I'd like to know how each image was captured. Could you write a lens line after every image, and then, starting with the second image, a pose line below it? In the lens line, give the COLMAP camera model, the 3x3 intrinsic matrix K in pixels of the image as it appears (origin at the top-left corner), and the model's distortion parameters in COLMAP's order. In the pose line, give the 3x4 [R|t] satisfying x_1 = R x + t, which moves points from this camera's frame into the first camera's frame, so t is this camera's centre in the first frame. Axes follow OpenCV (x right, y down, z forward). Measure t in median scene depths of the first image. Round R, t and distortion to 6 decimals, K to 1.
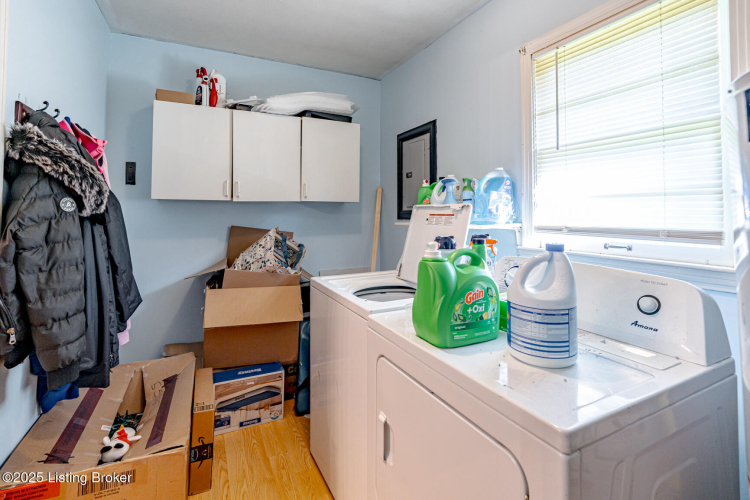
lens RADIAL K [[345.0, 0, 366.8], [0, 345.0, 208.3], [0, 0, 1]] dist [-0.009581, 0.001097]
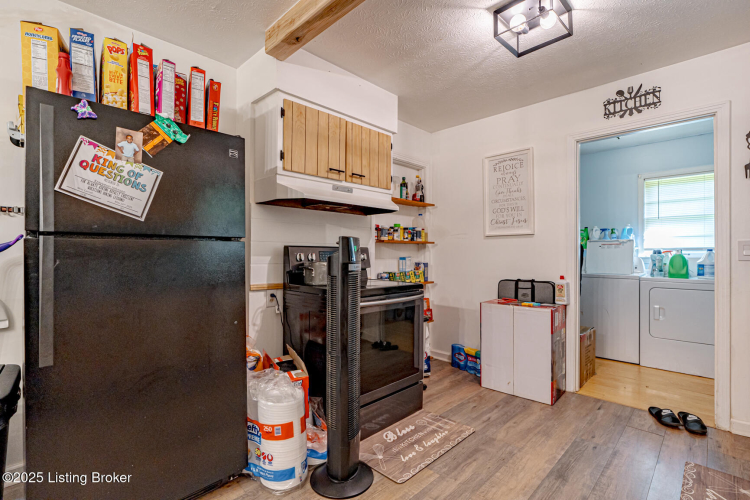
lens RADIAL K [[345.0, 0, 381.7], [0, 345.0, 255.4], [0, 0, 1]] dist [-0.009581, 0.001097]
pose [[0.941507, -0.007758, 0.336905, -2.115482], [0.001108, 0.999801, 0.019927, 0.048740], [-0.336992, -0.018388, 0.941328, -0.683881]]
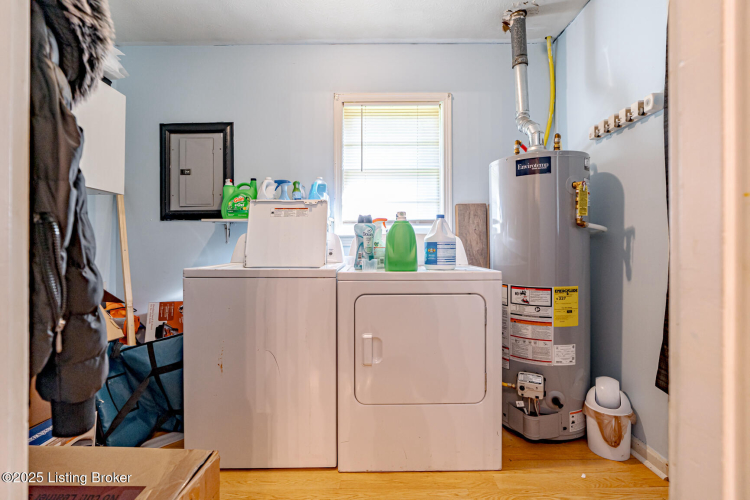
lens RADIAL K [[345.0, 0, 376.9], [0, 345.0, 247.9], [0, 0, 1]] dist [-0.009581, 0.001097]
pose [[0.451323, -0.007360, 0.892330, -0.749078], [-0.008086, 0.999891, 0.012336, 0.144798], [-0.892324, -0.012783, 0.451214, 0.212761]]
